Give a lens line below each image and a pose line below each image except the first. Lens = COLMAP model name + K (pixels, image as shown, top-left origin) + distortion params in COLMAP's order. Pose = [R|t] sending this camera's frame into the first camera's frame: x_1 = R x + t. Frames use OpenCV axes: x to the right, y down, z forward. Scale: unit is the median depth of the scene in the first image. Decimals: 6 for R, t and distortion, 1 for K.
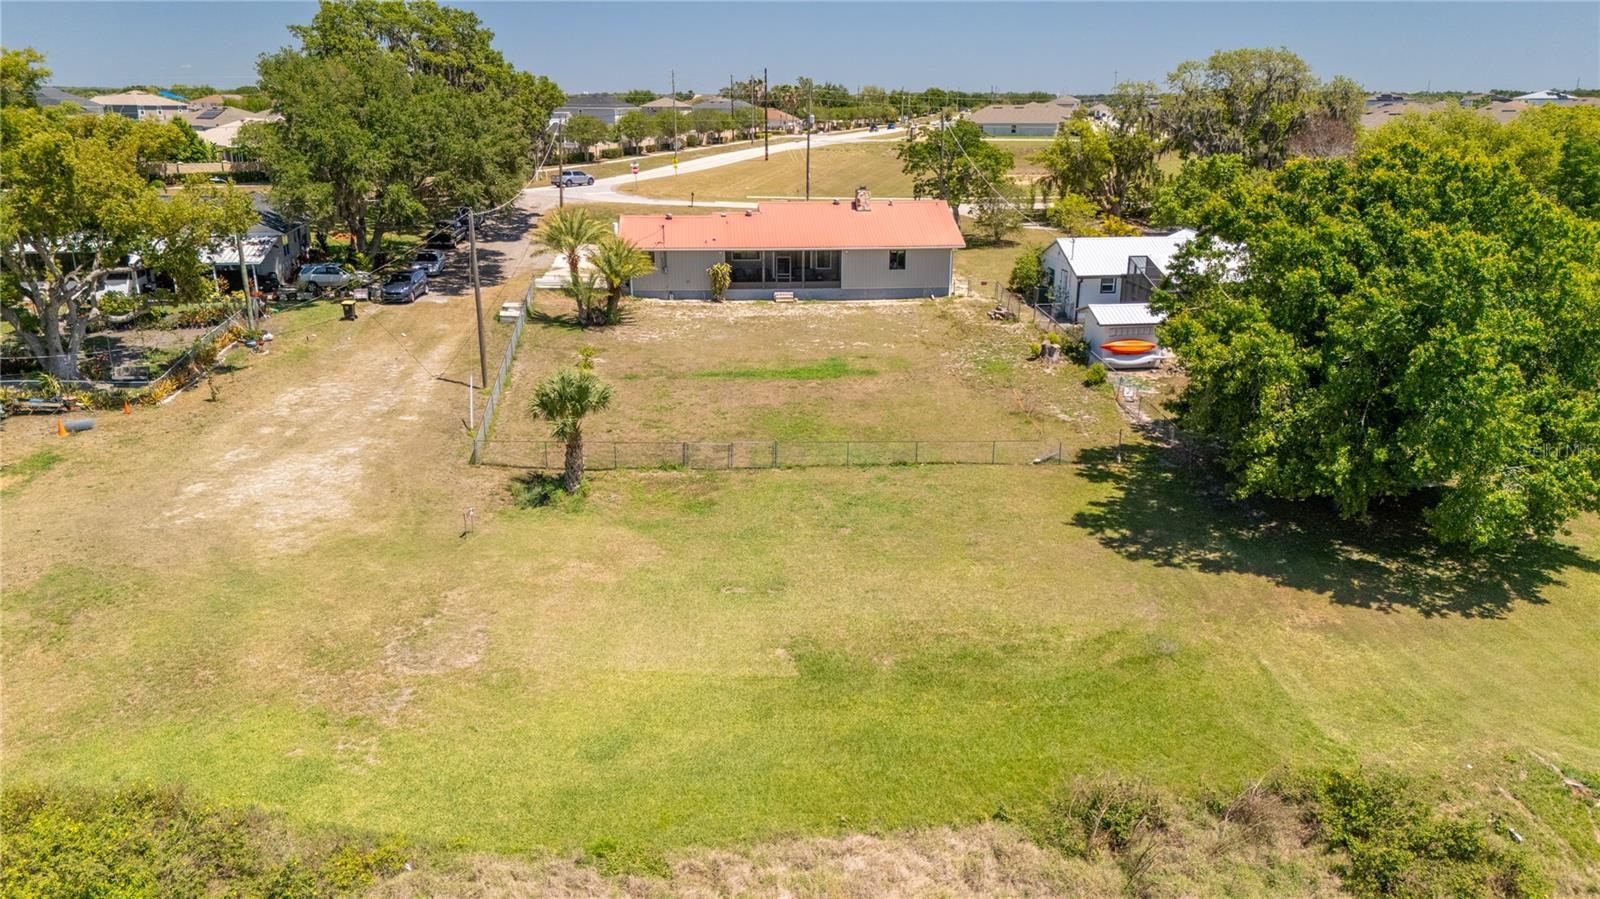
lens RADIAL K [[1192.0, 0, 800.0], [0, 1192.0, 449.5], [0, 0, 1]] dist [0.049952, -0.003106]
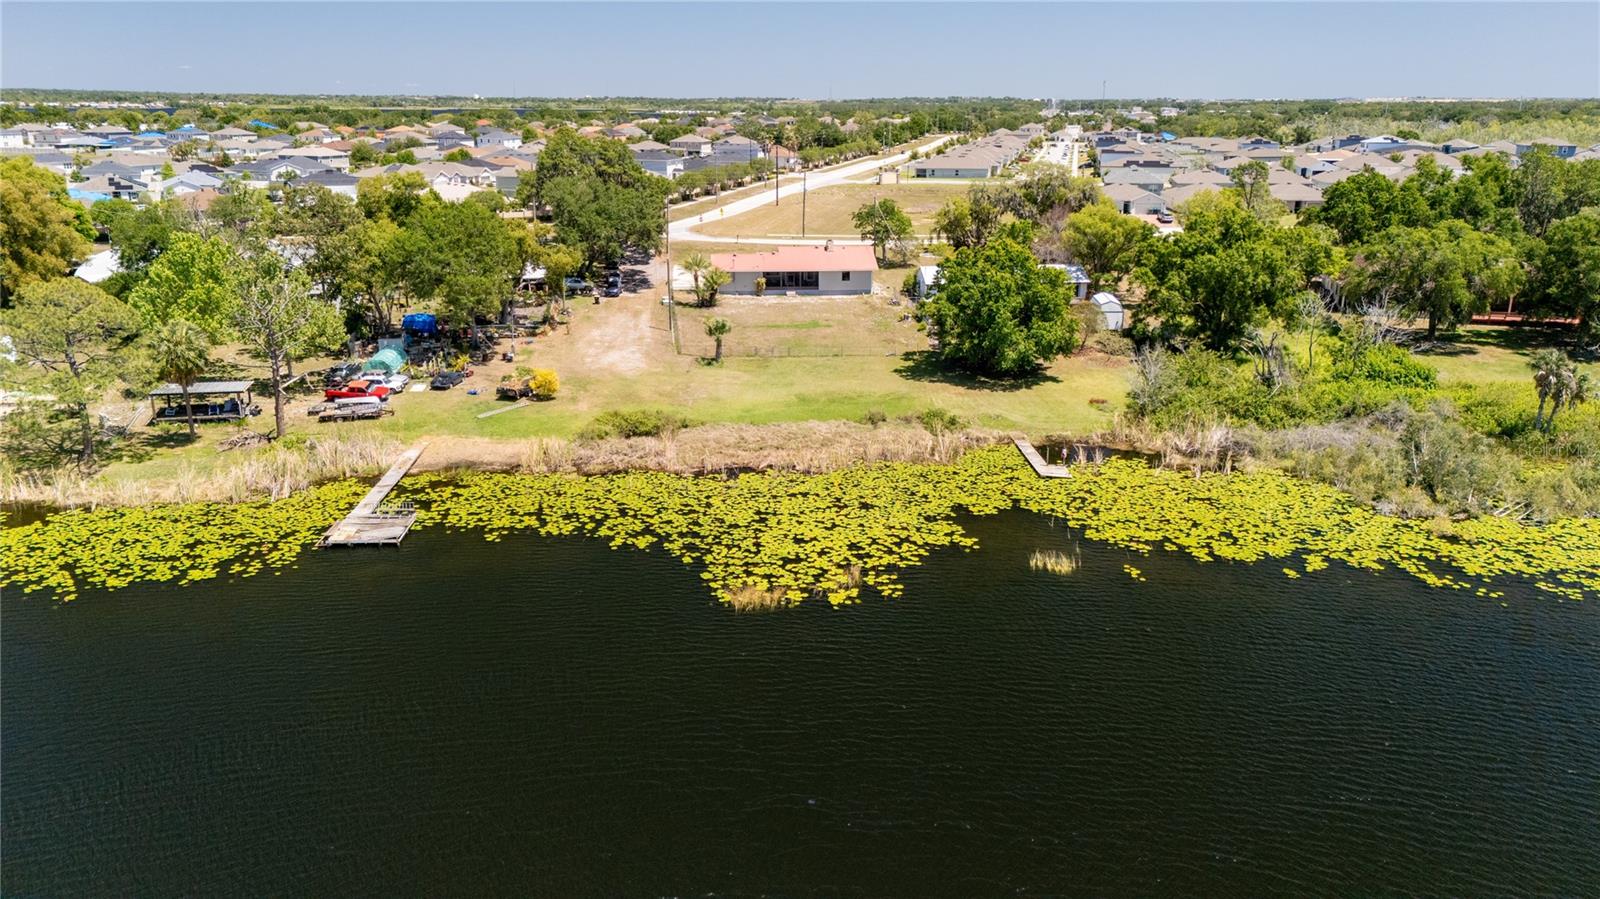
lens RADIAL K [[1179.8, 0, 800.0], [0, 1179.8, 449.5], [0, 0, 1]] dist [0.104582, -0.129656]
pose [[0.999999, 0.001071, 0.000216, 0.001949], [-0.001071, 0.999999, -0.000031, 0.144877], [-0.000216, 0.000031, 1.000000, -1.072763]]
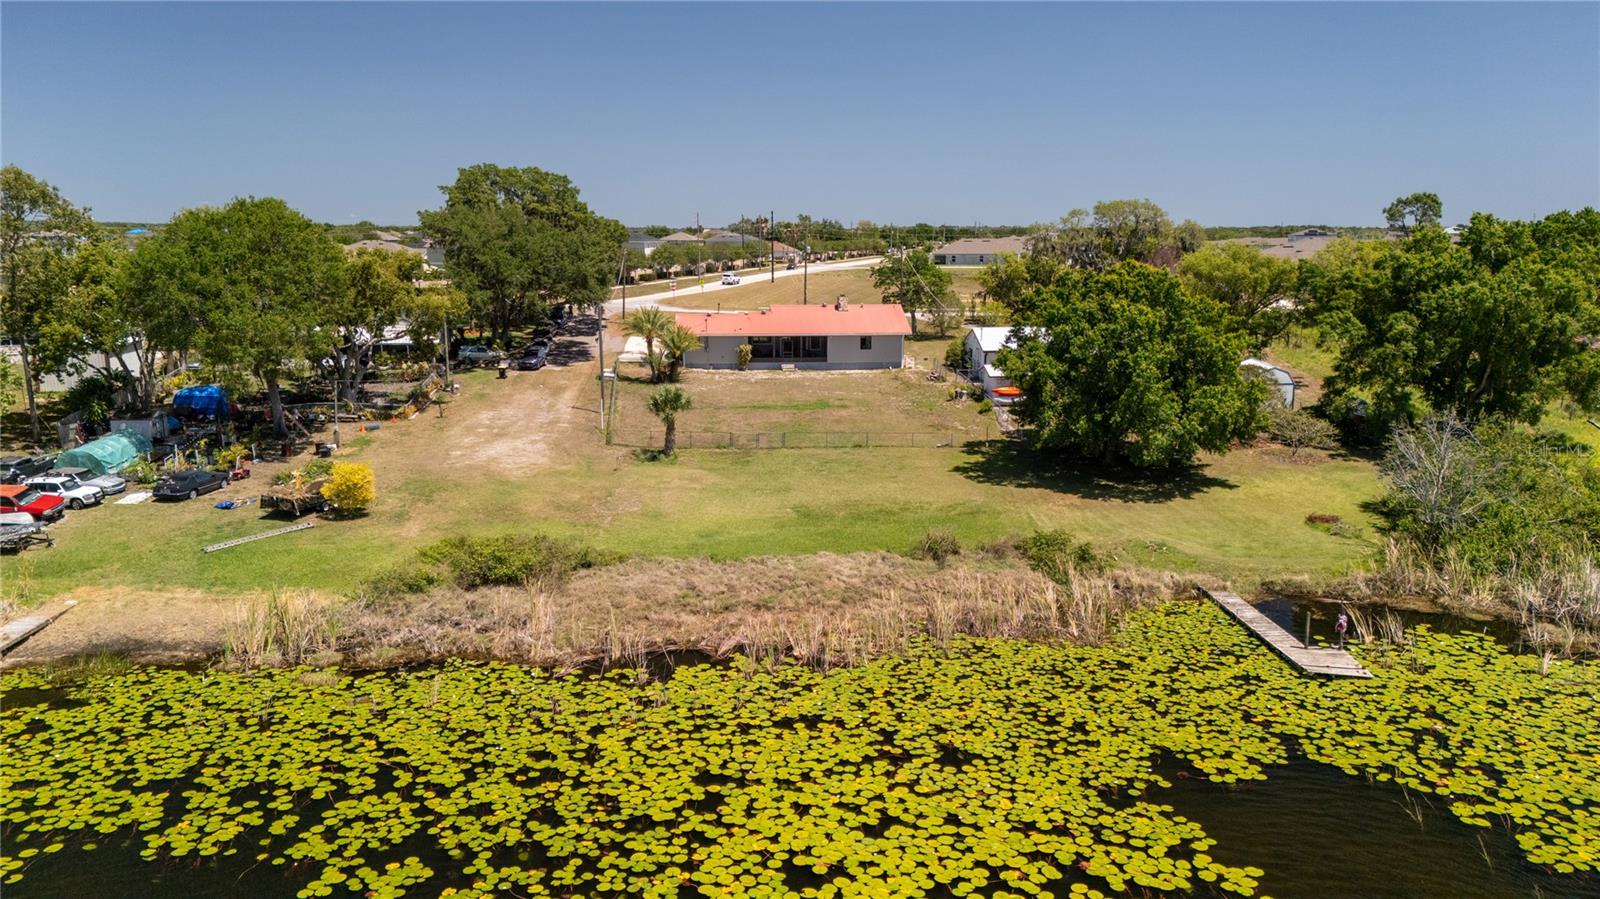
lens RADIAL K [[1179.8, 0, 800.0], [0, 1179.8, 449.5], [0, 0, 1]] dist [0.104582, -0.129656]
pose [[1.000000, -0.000719, -0.000464, 0.001811], [0.000667, 0.994643, -0.103364, 0.122571], [0.000536, 0.103363, 0.994644, -0.433119]]
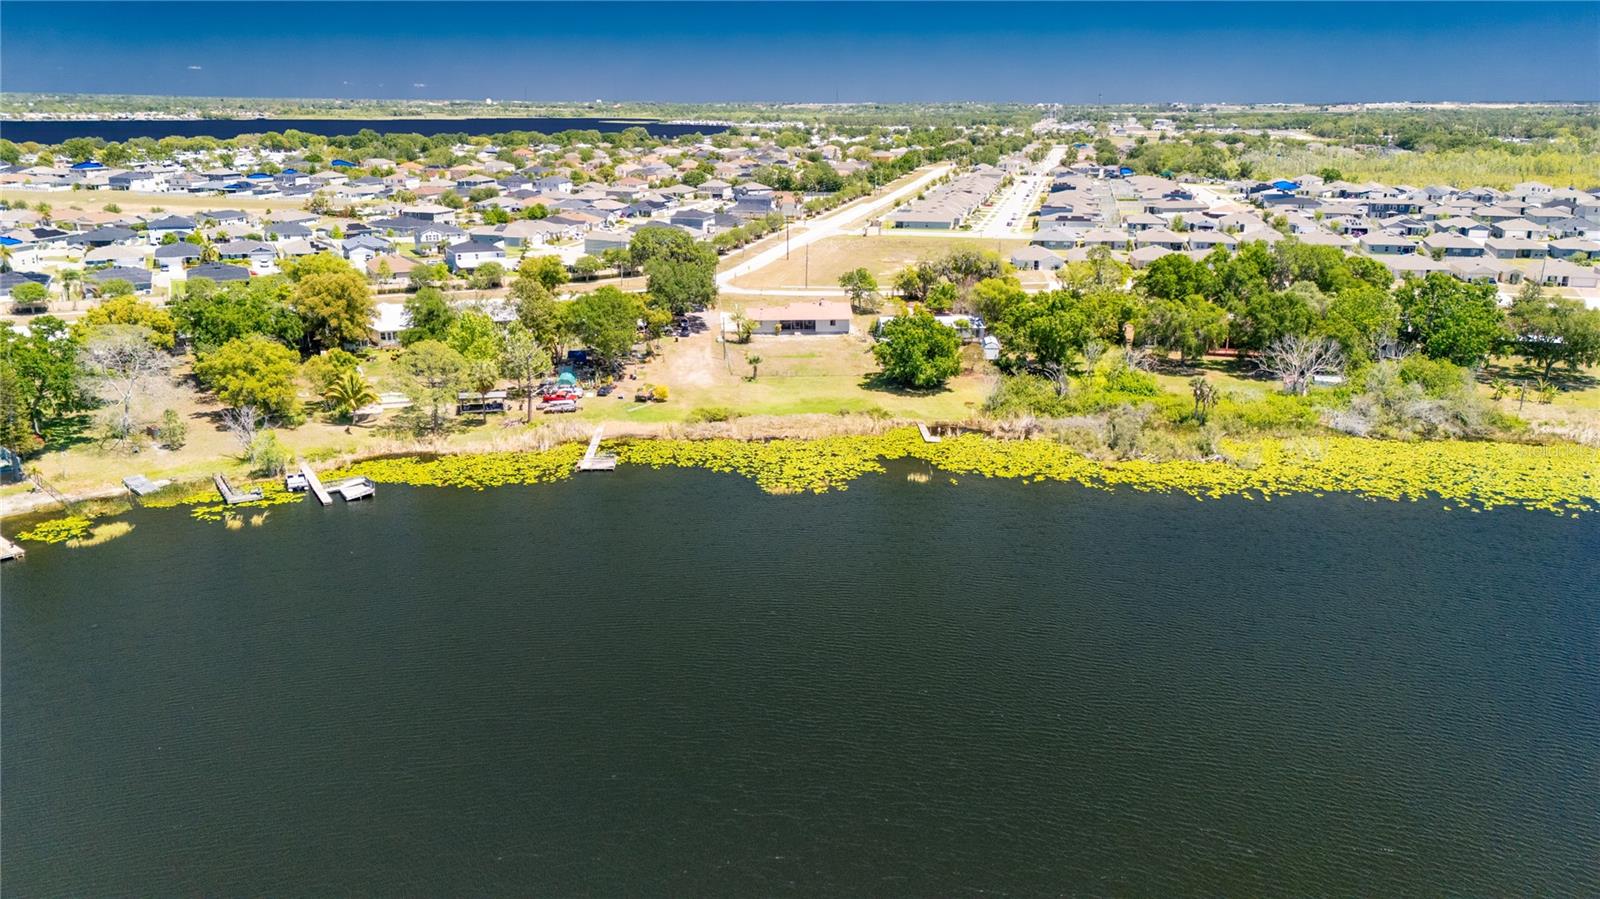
lens RADIAL K [[1179.8, 0, 800.0], [0, 1179.8, 449.5], [0, 0, 1]] dist [0.104582, -0.129656]
pose [[0.999982, 0.002775, -0.005406, 0.011325], [-0.002775, 0.999996, 0.000077, 0.189545], [0.005407, -0.000062, 0.999985, -2.252188]]
